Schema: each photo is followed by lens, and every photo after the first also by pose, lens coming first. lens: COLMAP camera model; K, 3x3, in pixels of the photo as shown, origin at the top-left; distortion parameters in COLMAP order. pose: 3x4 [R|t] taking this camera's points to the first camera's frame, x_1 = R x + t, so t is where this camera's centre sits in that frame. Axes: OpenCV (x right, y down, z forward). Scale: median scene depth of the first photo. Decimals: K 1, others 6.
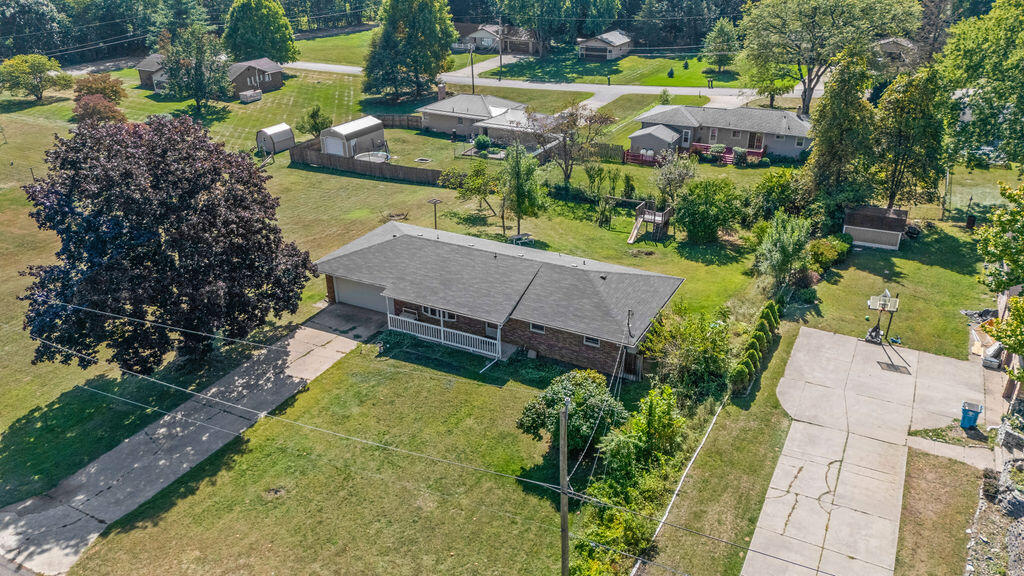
lens RADIAL K [[752.0, 0, 512.0], [0, 752.0, 288.0], [0, 0, 1]] dist [0.058104, -0.038595]
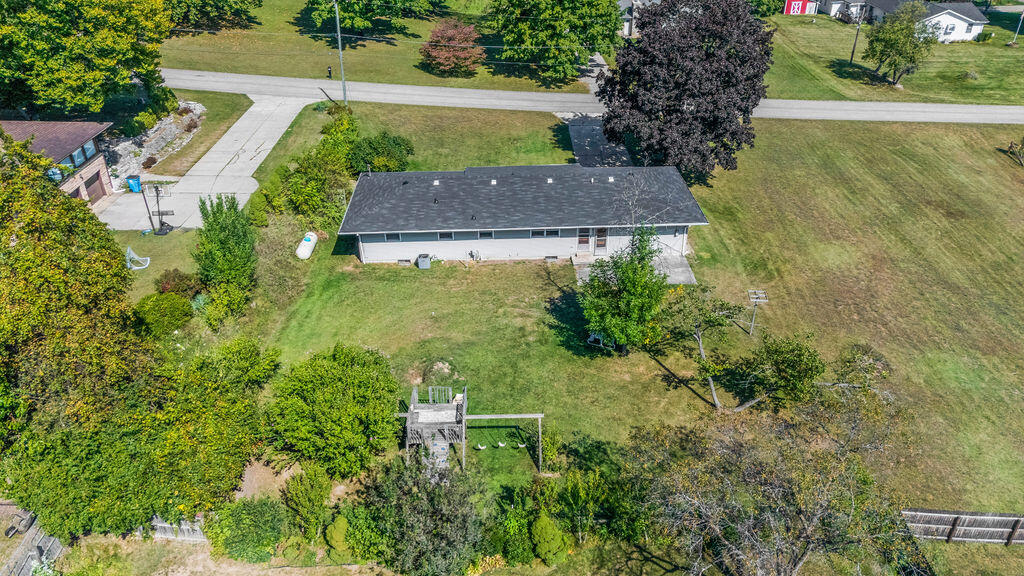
lens RADIAL K [[752.0, 0, 512.0], [0, 752.0, 288.0], [0, 0, 1]] dist [0.058104, -0.038595]
pose [[-0.877418, 0.251275, -0.408655, 0.447199], [-0.210084, 0.564561, 0.798208, -0.804883], [0.431281, 0.786213, -0.442567, 1.591546]]
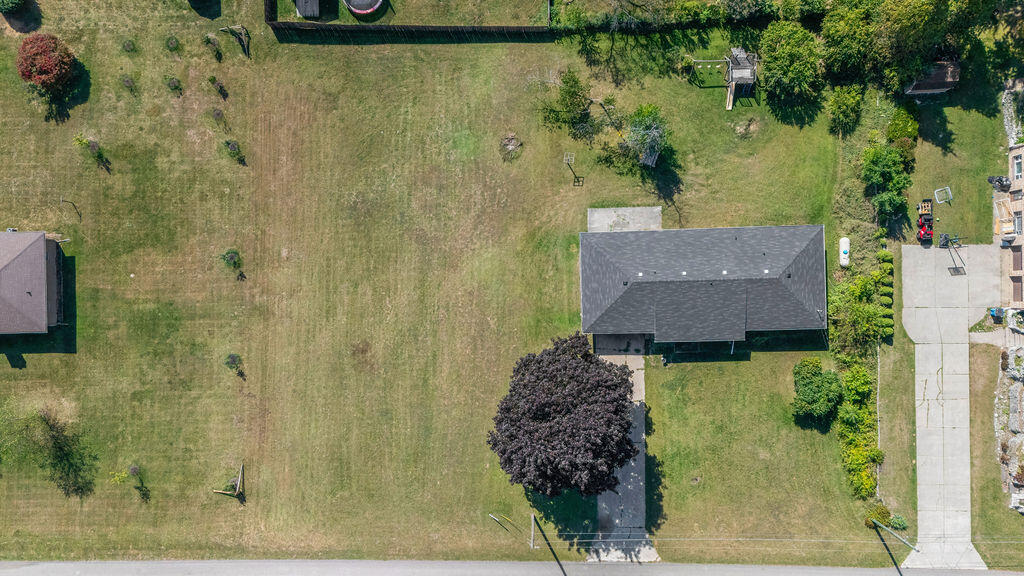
lens RADIAL K [[752.0, 0, 512.0], [0, 752.0, 288.0], [0, 0, 1]] dist [0.058104, -0.038595]
pose [[0.877976, -0.478517, -0.013382, -0.353329], [0.229072, 0.395424, 0.889475, -1.448260], [-0.420338, -0.784003, 0.456788, 0.484997]]
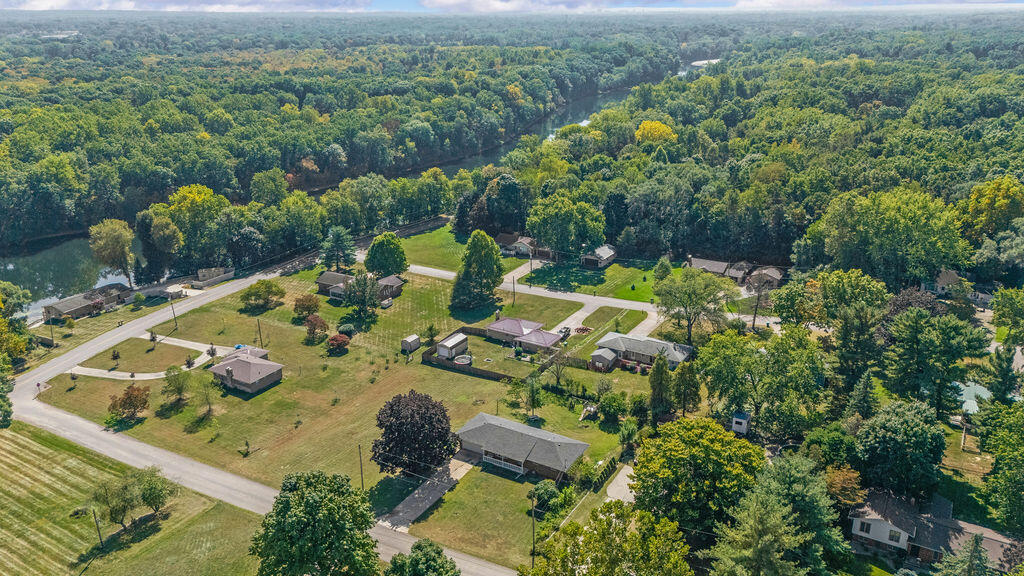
lens RADIAL K [[752.0, 0, 512.0], [0, 752.0, 288.0], [0, 0, 1]] dist [0.058104, -0.038595]
pose [[0.998721, 0.013516, -0.048718, 0.070906], [-0.018529, 0.994407, -0.103977, -0.296191], [0.047040, 0.104746, 0.993386, -1.856703]]
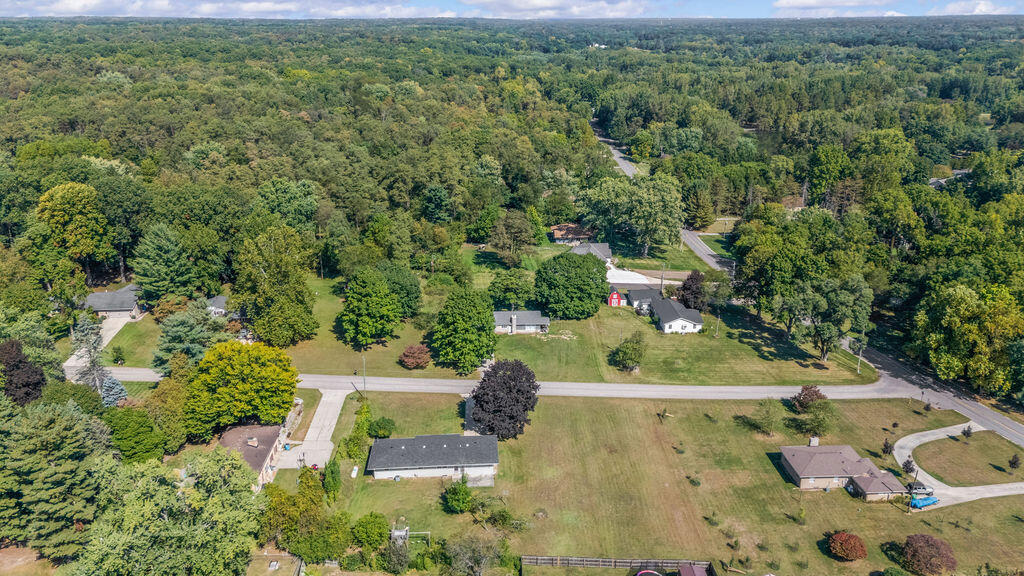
lens RADIAL K [[752.0, 0, 512.0], [0, 752.0, 288.0], [0, 0, 1]] dist [0.058104, -0.038595]
pose [[-0.863671, 0.171251, -0.474073, 0.973011], [-0.228040, 0.706011, 0.670482, -2.476076], [0.449522, 0.687184, -0.570709, 2.374472]]
